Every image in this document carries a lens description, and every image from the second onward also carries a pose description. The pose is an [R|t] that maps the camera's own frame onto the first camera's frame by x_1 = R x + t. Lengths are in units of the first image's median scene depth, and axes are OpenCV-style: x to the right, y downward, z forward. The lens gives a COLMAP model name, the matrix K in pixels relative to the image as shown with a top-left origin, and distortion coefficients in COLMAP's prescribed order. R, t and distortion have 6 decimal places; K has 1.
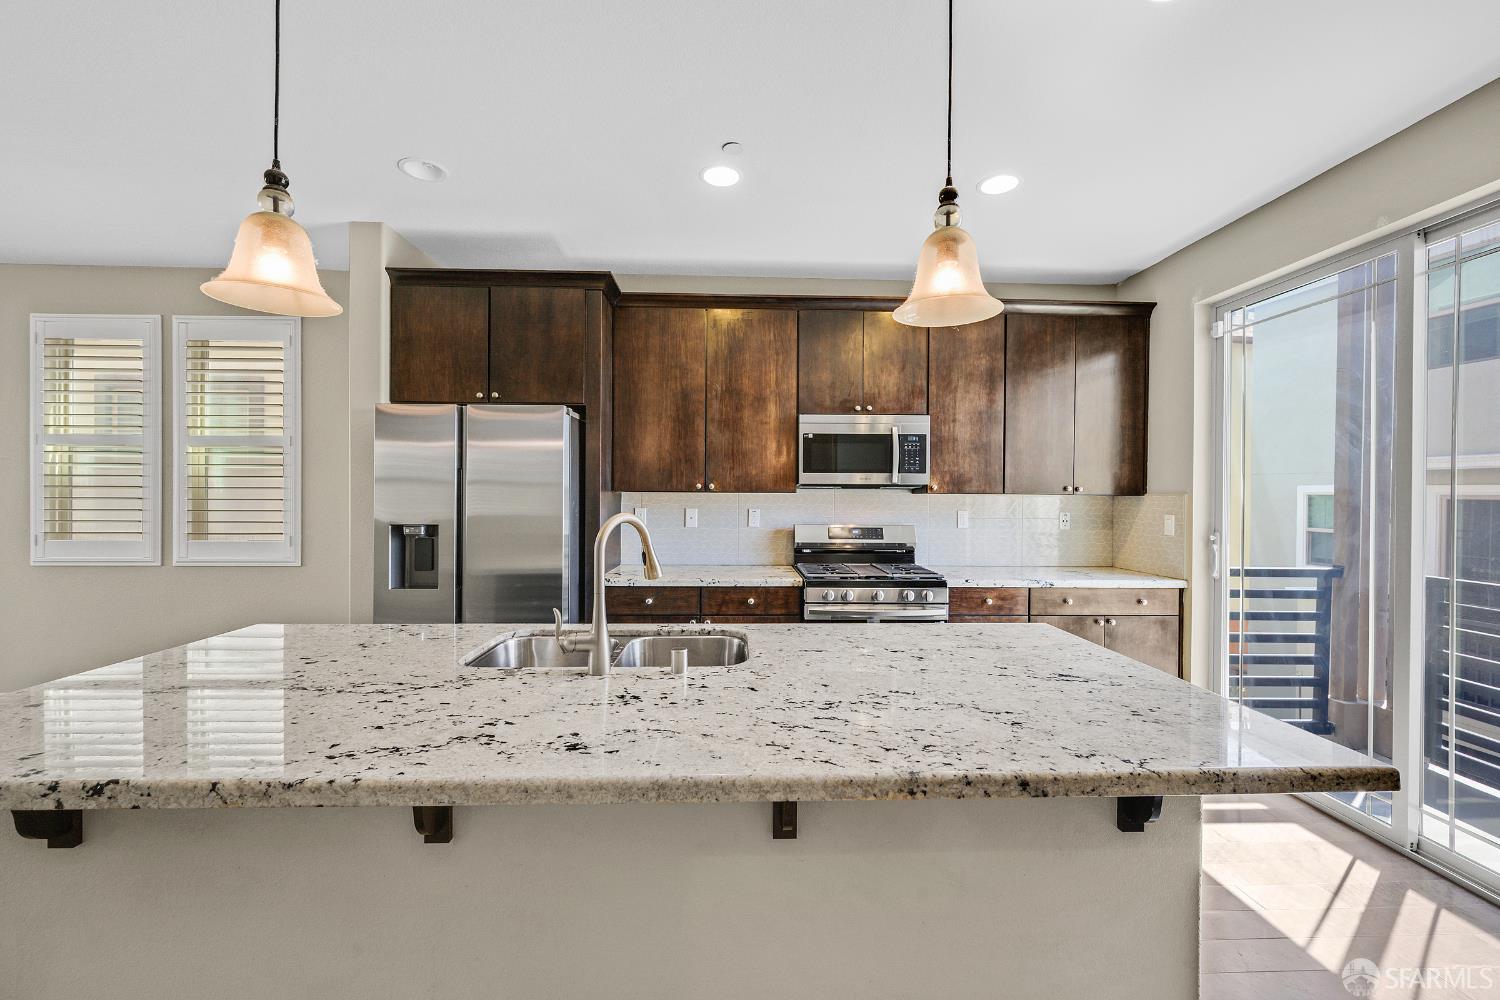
lens RADIAL K [[604.8, 0, 745.6], [0, 604.8, 498.1], [0, 0, 1]] dist [-0.011876, 0.000011]
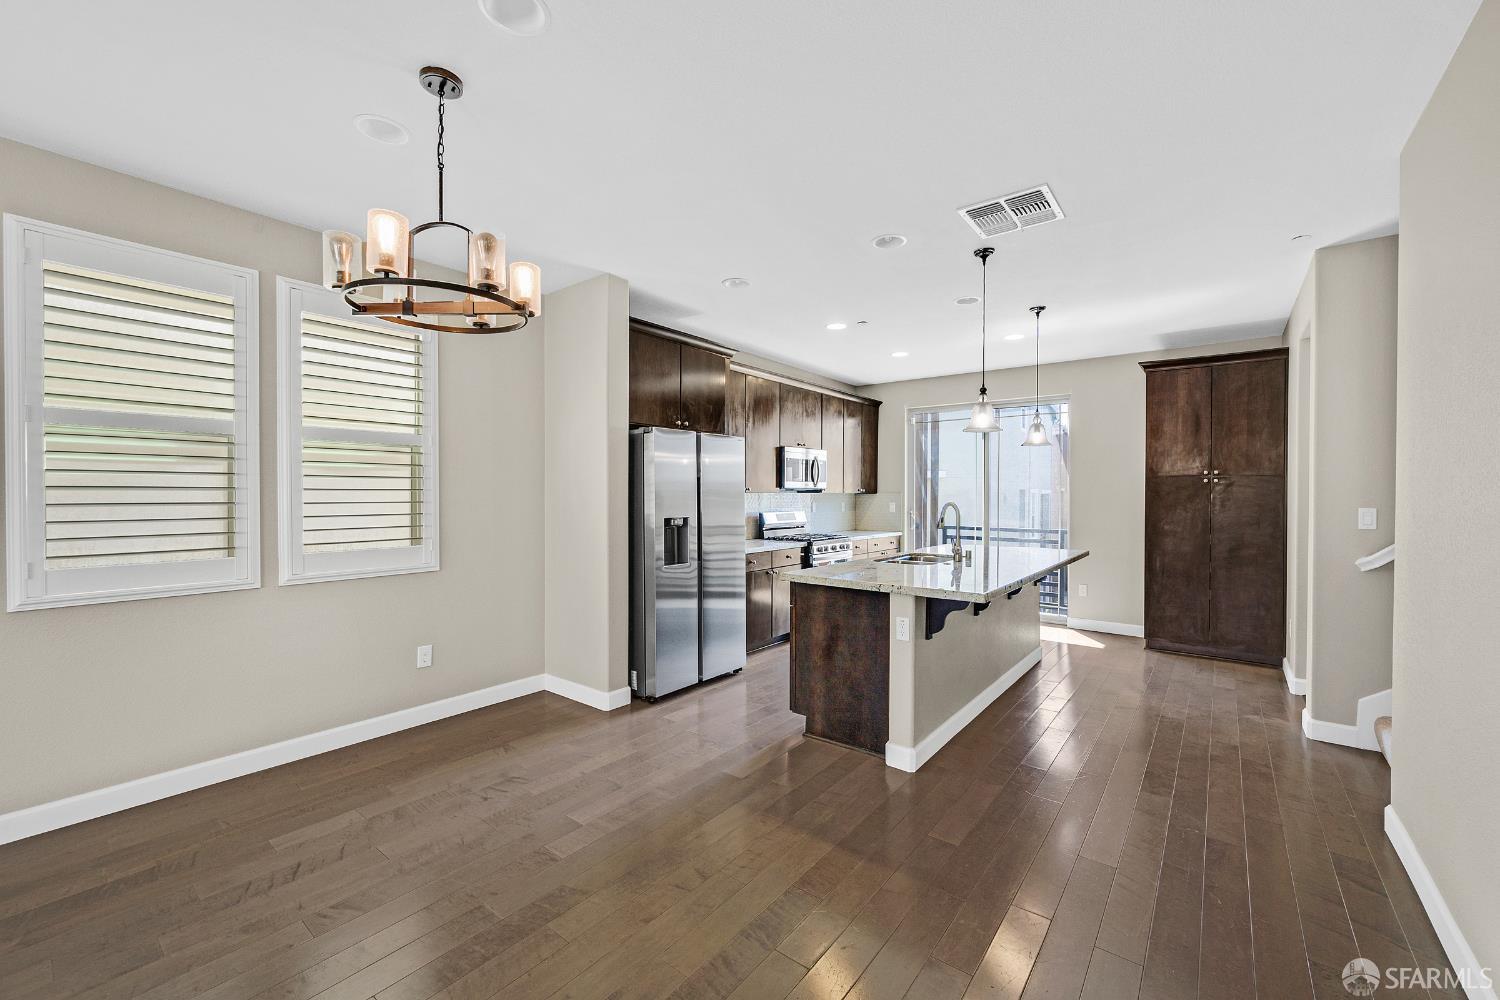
lens RADIAL K [[604.8, 0, 745.6], [0, 604.8, 498.1], [0, 0, 1]] dist [-0.011876, 0.000011]
pose [[0.658932, -0.011552, 0.752114, -1.293276], [0.006634, 0.999932, 0.009547, -0.010838], [-0.752173, -0.001301, 0.658964, -0.021609]]
